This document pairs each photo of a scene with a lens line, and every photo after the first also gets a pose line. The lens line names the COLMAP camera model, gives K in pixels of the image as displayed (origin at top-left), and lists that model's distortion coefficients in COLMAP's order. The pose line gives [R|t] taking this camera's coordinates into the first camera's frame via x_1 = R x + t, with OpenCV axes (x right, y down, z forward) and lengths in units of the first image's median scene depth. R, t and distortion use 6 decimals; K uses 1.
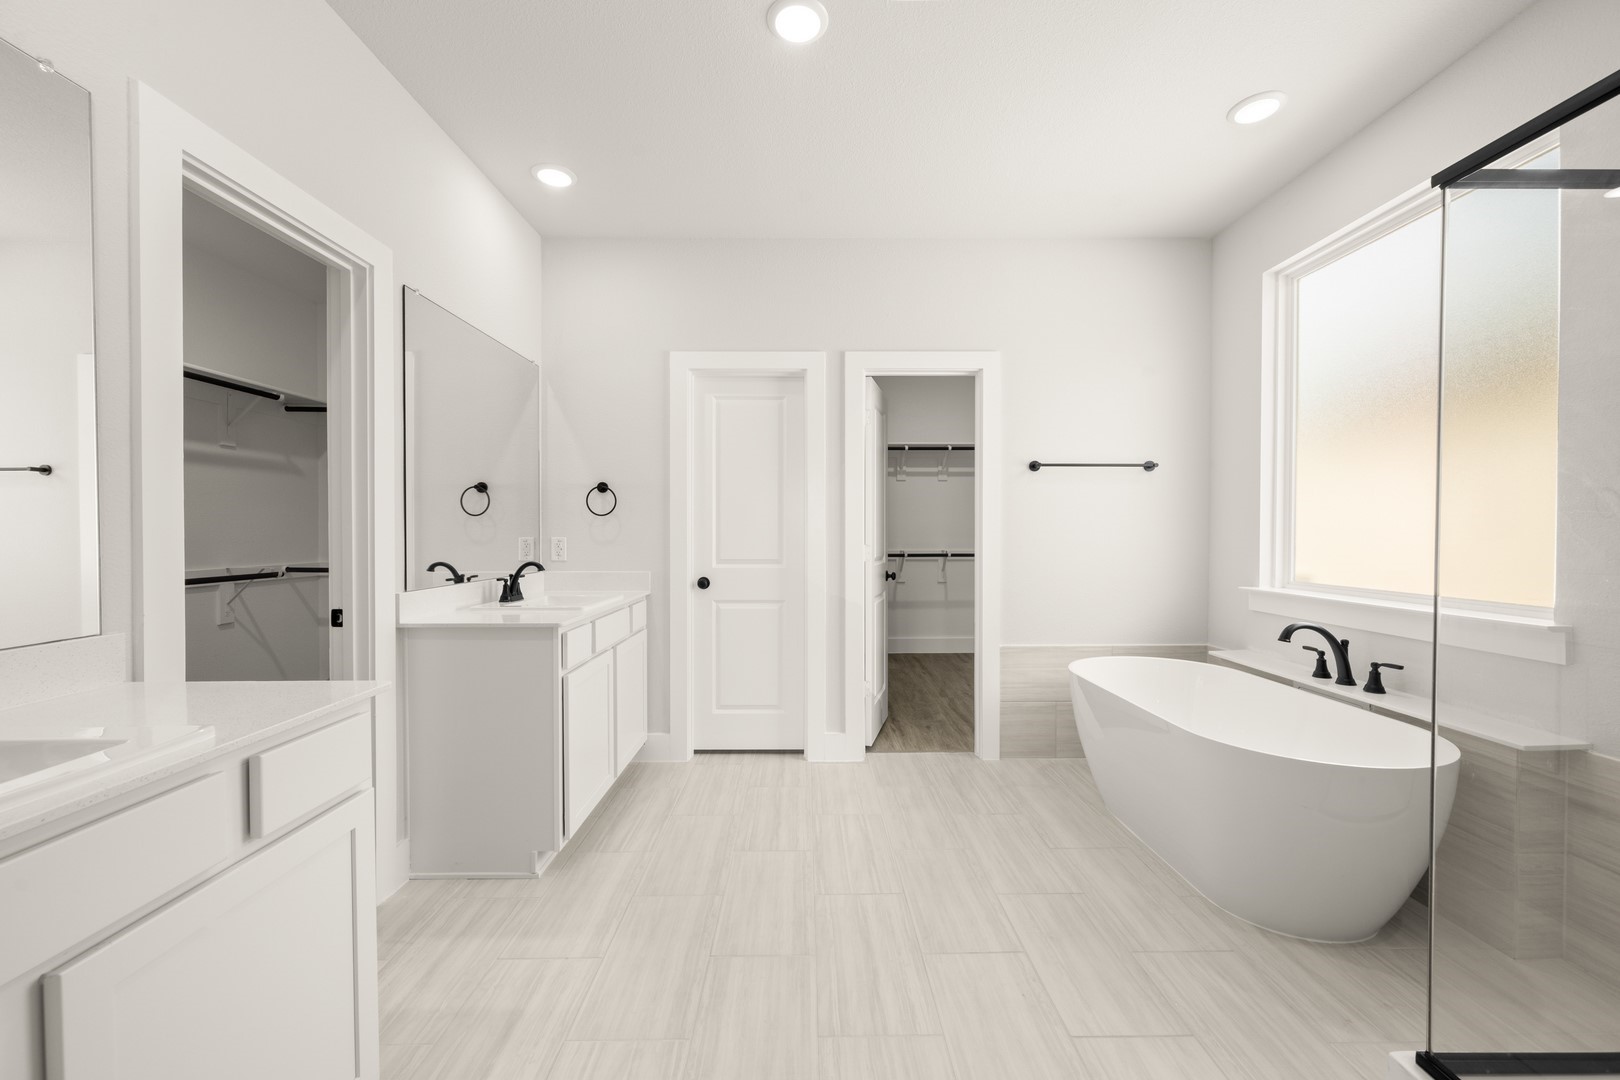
lens RADIAL K [[633.6, 0, 806.8], [0, 633.6, 538.4], [0, 0, 1]] dist [0.002836, -0.000934]
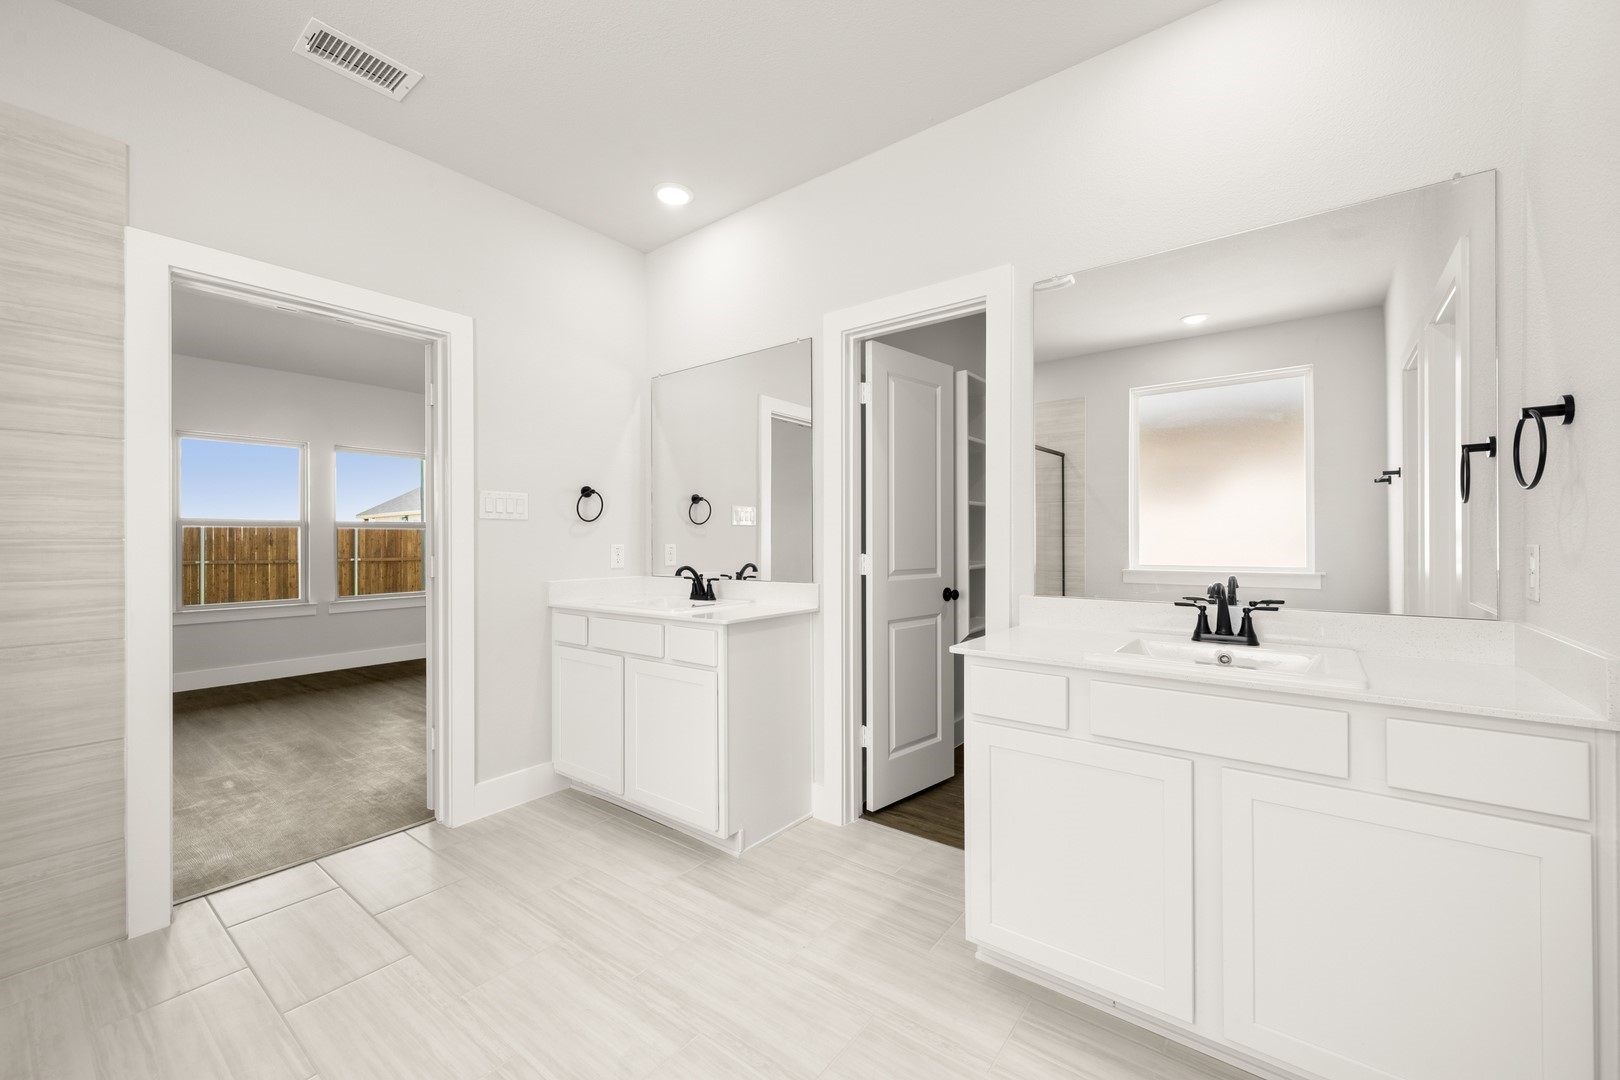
lens RADIAL K [[633.6, 0, 818.5], [0, 633.6, 542.0], [0, 0, 1]] dist [0.002836, -0.000934]
pose [[-0.603899, 0.009575, -0.797004, 0.491485], [-0.000552, 0.999923, 0.012432, -0.016506], [0.797061, 0.007948, -0.603847, 1.878075]]
